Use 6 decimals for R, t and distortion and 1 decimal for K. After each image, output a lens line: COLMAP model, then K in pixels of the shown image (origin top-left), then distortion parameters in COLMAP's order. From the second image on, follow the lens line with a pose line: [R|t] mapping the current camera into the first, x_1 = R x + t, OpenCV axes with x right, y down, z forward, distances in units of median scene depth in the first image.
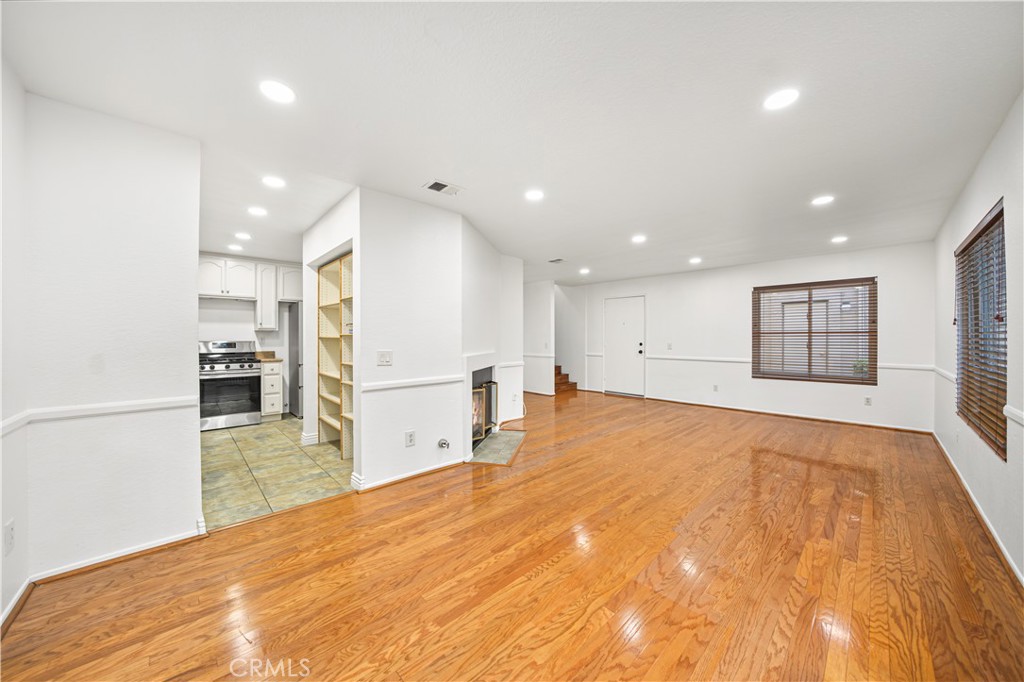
lens RADIAL K [[355.6, 0, 512.8], [0, 355.6, 334.7], [0, 0, 1]] dist [-0.022910, 0.002787]
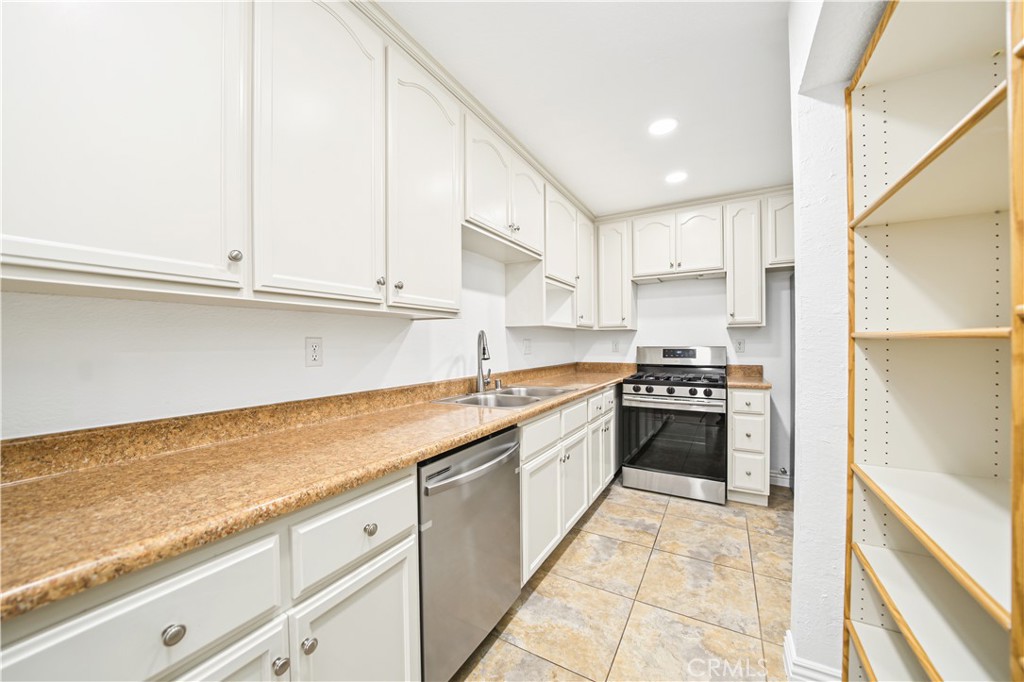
lens RADIAL K [[365.1, 0, 514.9], [0, 365.1, 343.9], [0, 0, 1]] dist [-0.021327, 0.000211]
pose [[0.285202, 0.003310, -0.958462, -0.295761], [0.011712, 0.999907, 0.006938, 0.006721], [0.958396, -0.013205, 0.285137, 0.553054]]
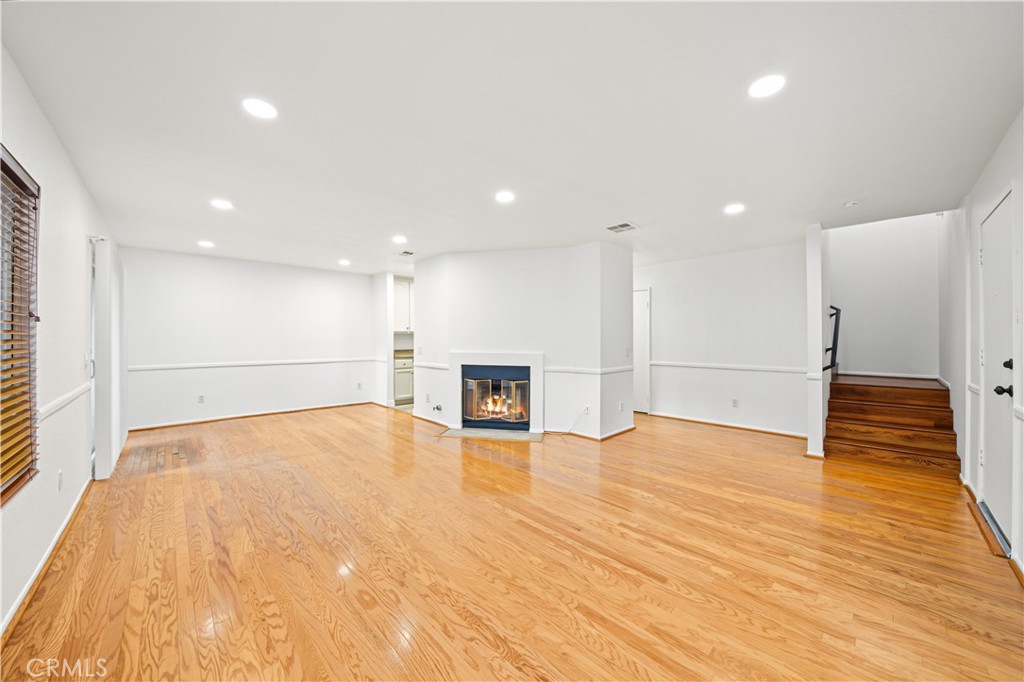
lens RADIAL K [[360.7, 0, 512.7], [0, 360.7, 338.8], [0, 0, 1]] dist [-0.022552, 0.002484]
pose [[0.005824, -0.000614, -0.999983, 0.910456], [0.007044, 0.999975, -0.000573, 0.006760], [0.999958, -0.007040, 0.005828, 0.871352]]
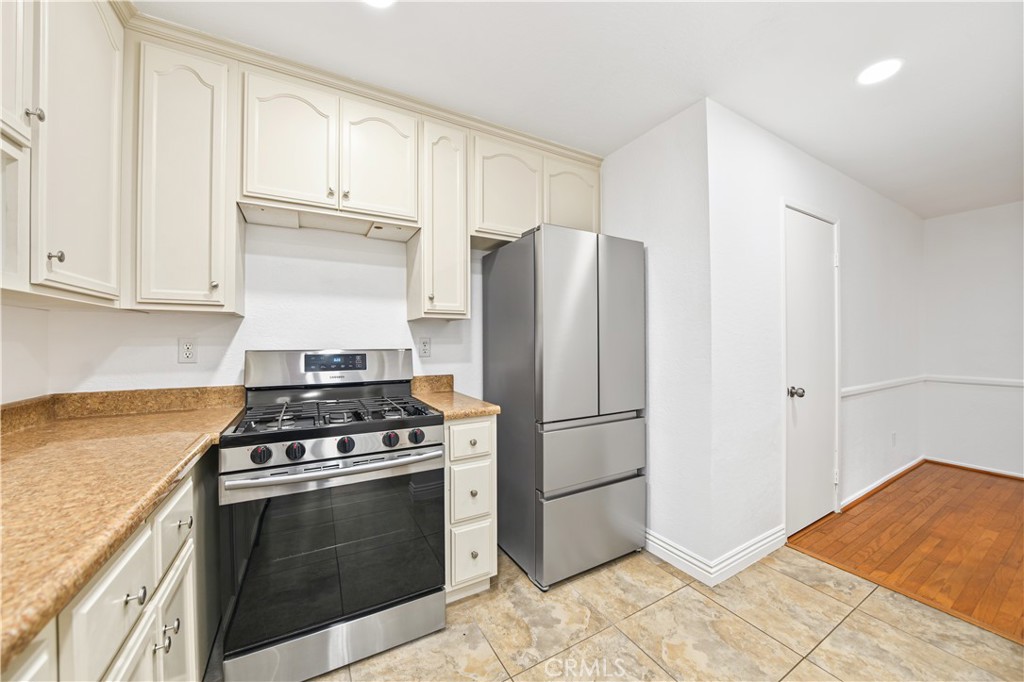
lens RADIAL K [[365.1, 0, 514.9], [0, 365.1, 343.9], [0, 0, 1]] dist [-0.021327, 0.000211]
pose [[0.970396, 0.004702, -0.241472, -0.587836], [-0.000886, 0.999873, 0.015912, 0.007833], [0.241517, -0.015227, 0.970277, 0.721330]]
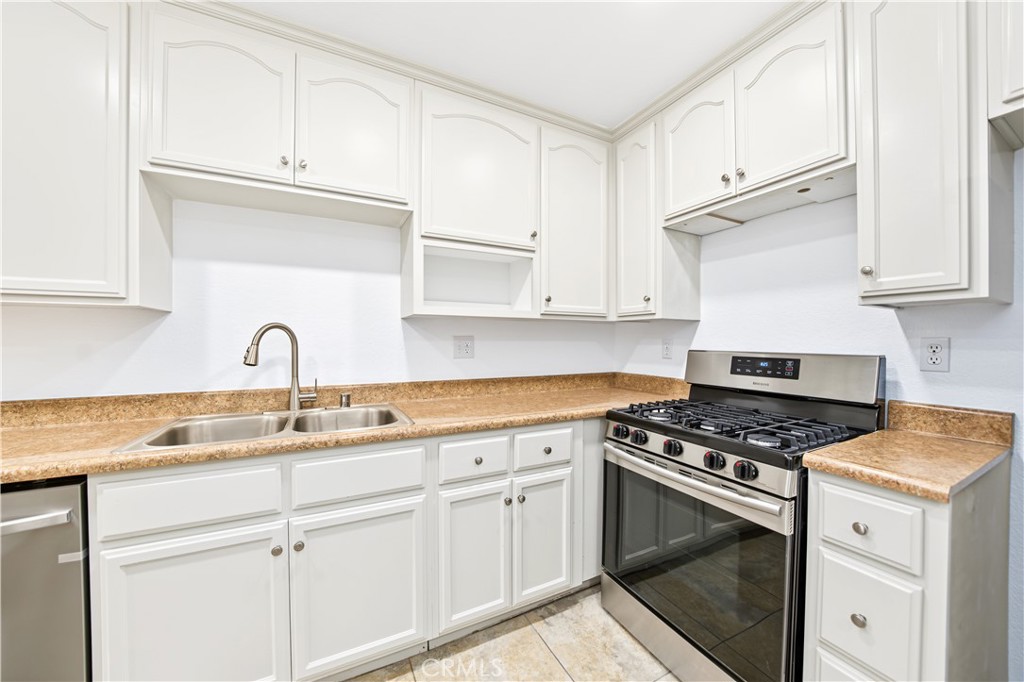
lens RADIAL K [[365.1, 0, 514.9], [0, 365.1, 343.9], [0, 0, 1]] dist [-0.021327, 0.000211]
pose [[-0.281194, 0.009760, -0.959601, -0.489434], [0.005107, 0.999949, 0.008673, 0.008636], [0.959637, -0.002462, -0.281230, 0.913662]]
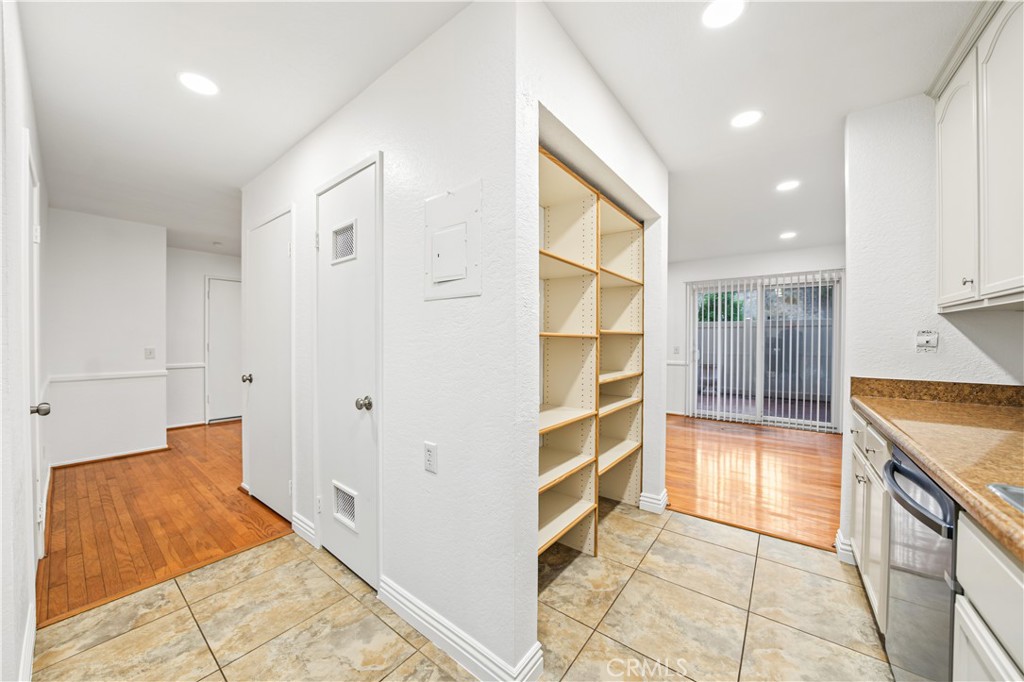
lens RADIAL K [[360.7, 0, 512.7], [0, 360.7, 338.8], [0, 0, 1]] dist [-0.022552, 0.002484]
pose [[-0.156285, 0.002531, 0.987709, -0.724482], [-0.005302, 0.999980, -0.003401, 0.010859], [-0.987698, -0.005768, -0.156268, 0.865099]]
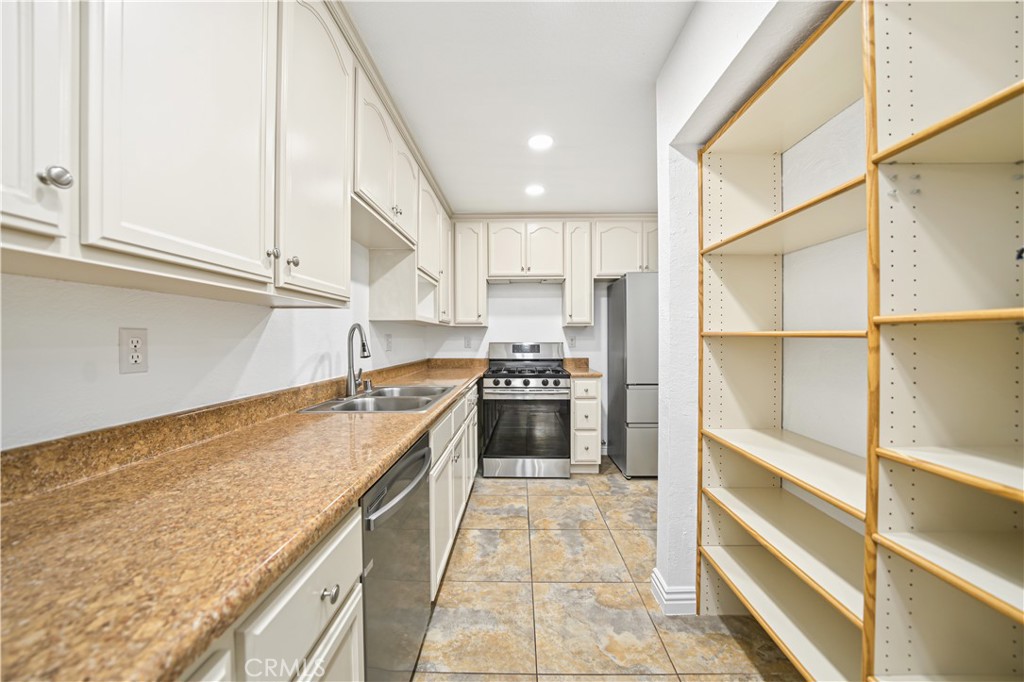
lens RADIAL K [[360.7, 0, 512.7], [0, 360.7, 338.8], [0, 0, 1]] dist [-0.022552, 0.002484]
pose [[0.709614, 0.002758, -0.704585, -0.351287], [0.003670, 0.999964, 0.007610, 0.006591], [0.704581, -0.007986, 0.709579, 0.491376]]
